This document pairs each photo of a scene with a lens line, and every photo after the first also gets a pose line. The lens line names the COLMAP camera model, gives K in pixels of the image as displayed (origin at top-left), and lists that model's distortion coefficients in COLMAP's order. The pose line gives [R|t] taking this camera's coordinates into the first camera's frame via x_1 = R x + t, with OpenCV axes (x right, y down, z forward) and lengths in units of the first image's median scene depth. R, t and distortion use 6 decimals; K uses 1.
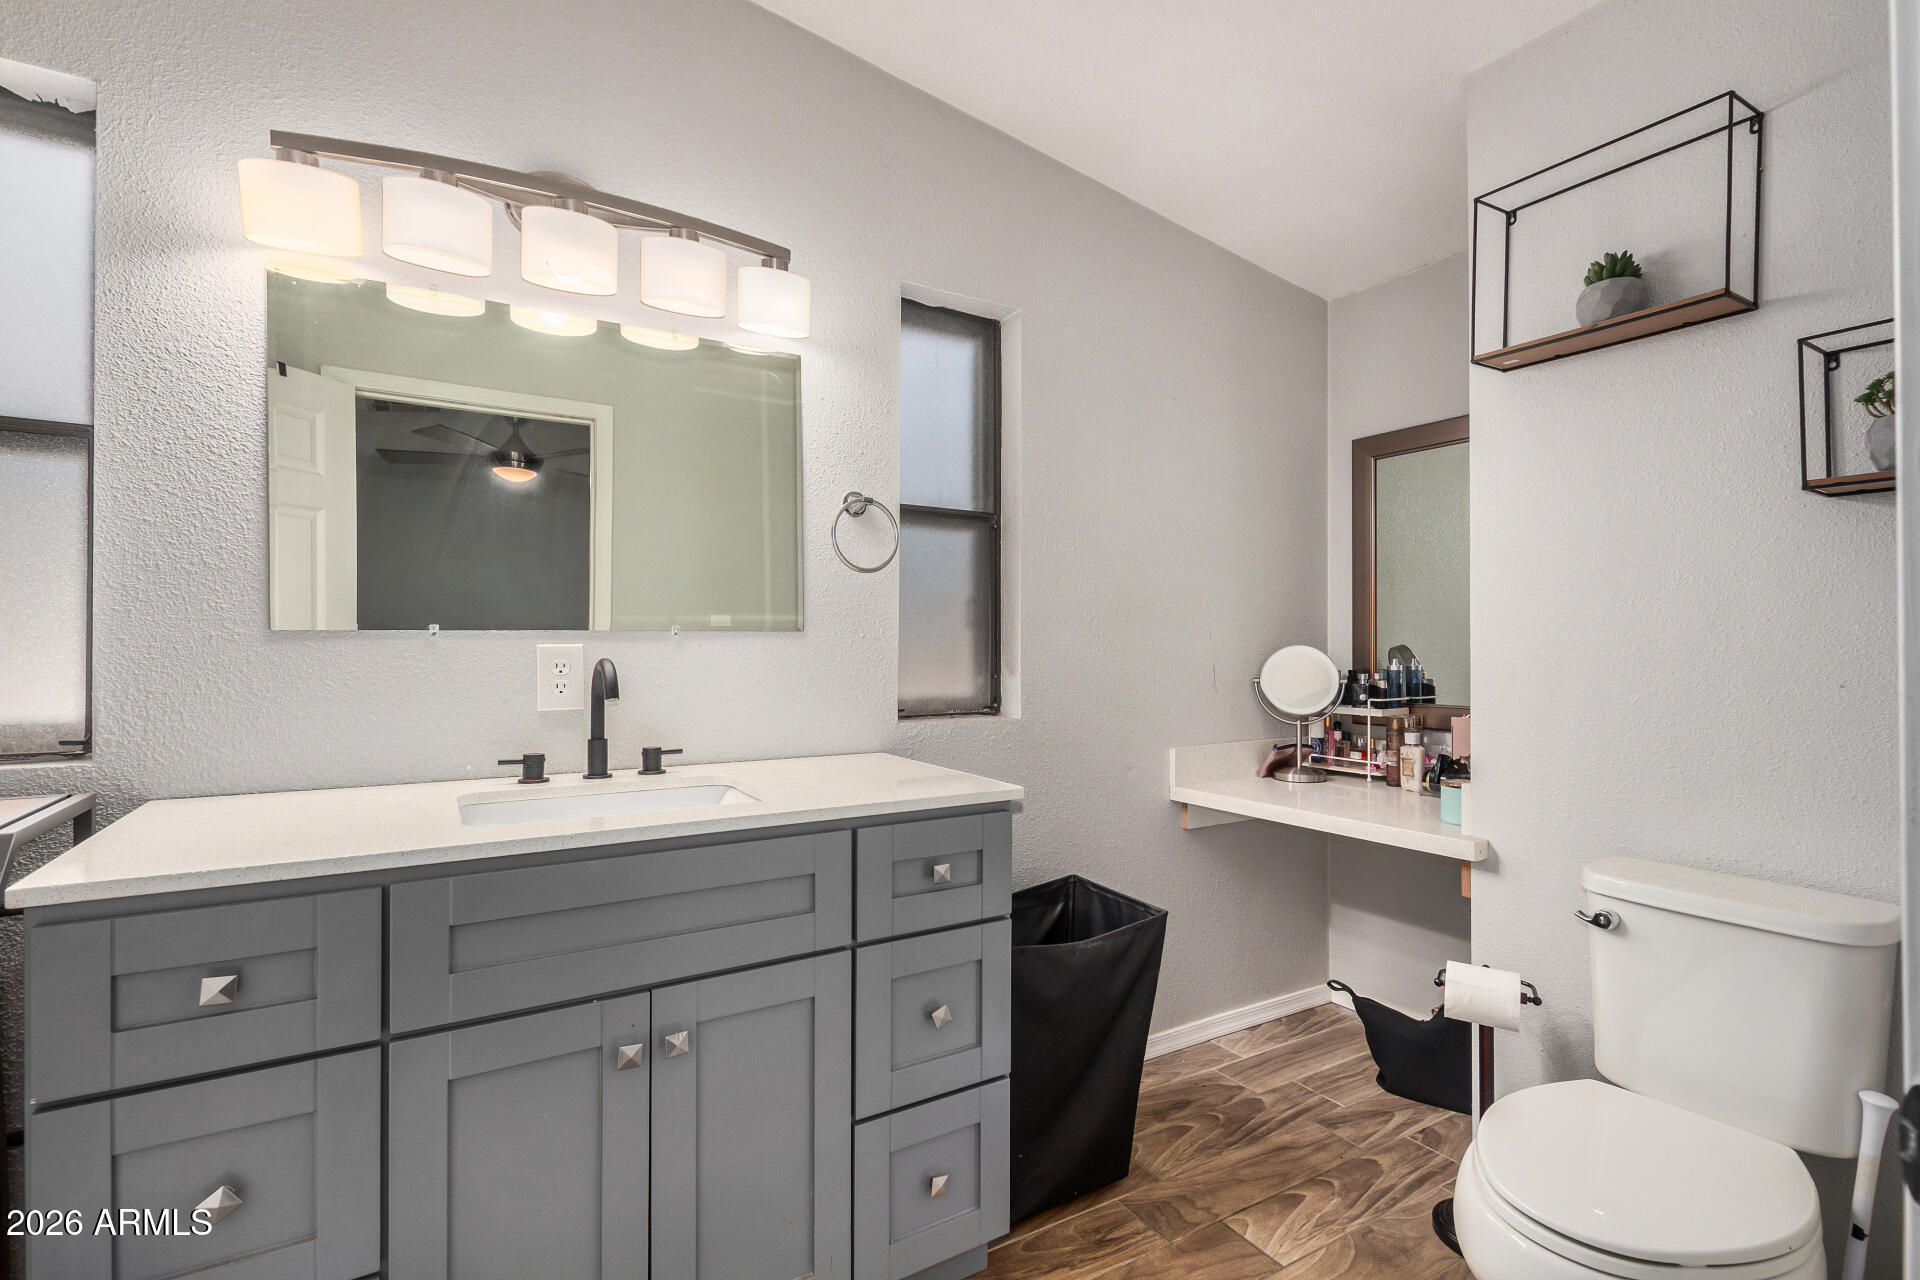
lens RADIAL K [[870.6, 0, 965.1], [0, 870.6, 638.3], [0, 0, 1]] dist [0.001455, -0.000393]
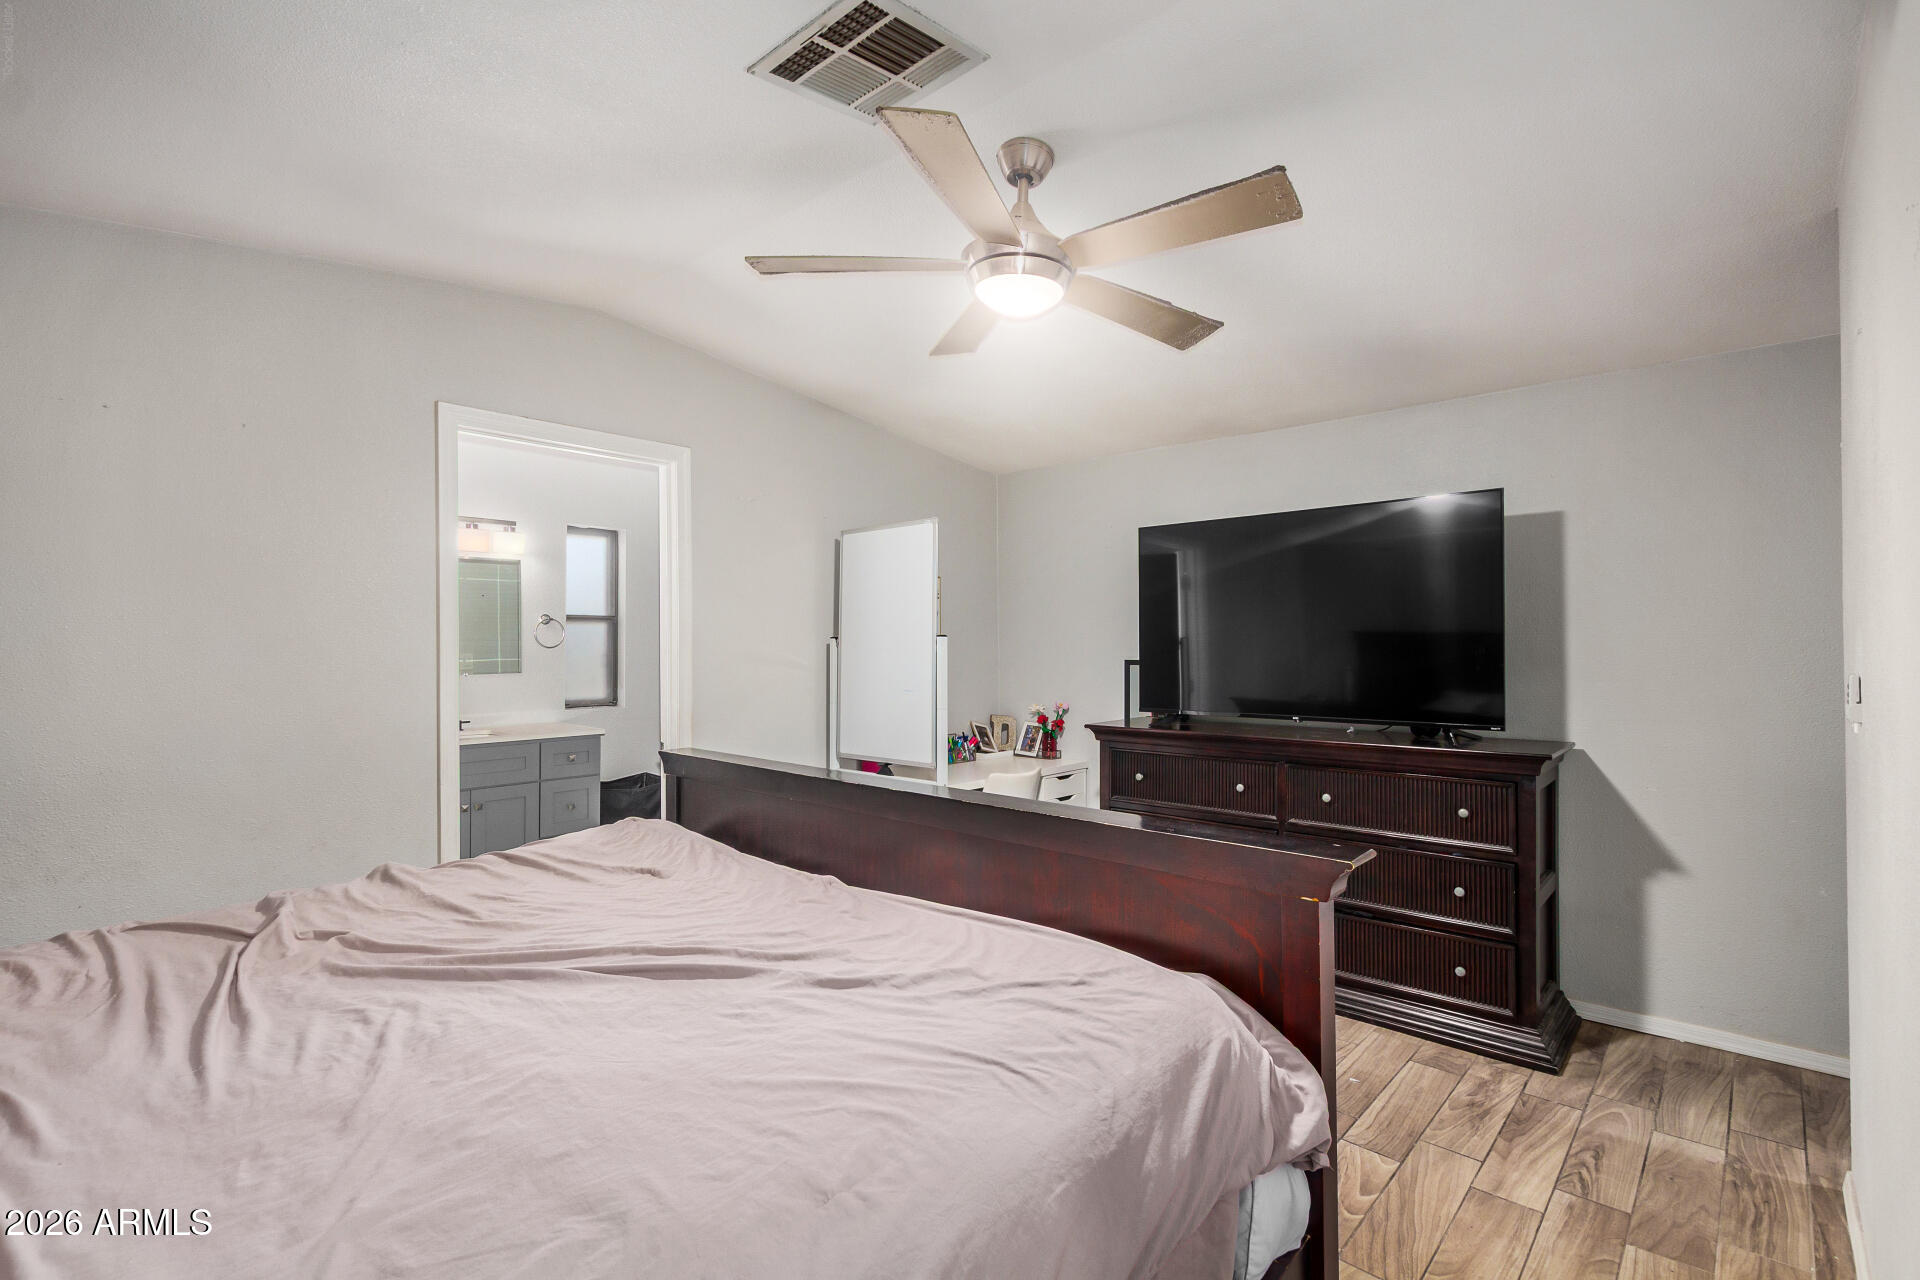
lens RADIAL K [[870.6, 0, 965.1], [0, 870.6, 638.3], [0, 0, 1]] dist [0.001455, -0.000393]
pose [[0.959177, 0.001203, 0.282802, 0.306020], [-0.001654, 0.999998, 0.001356, -0.106711], [-0.282800, -0.001768, 0.959177, -1.644108]]
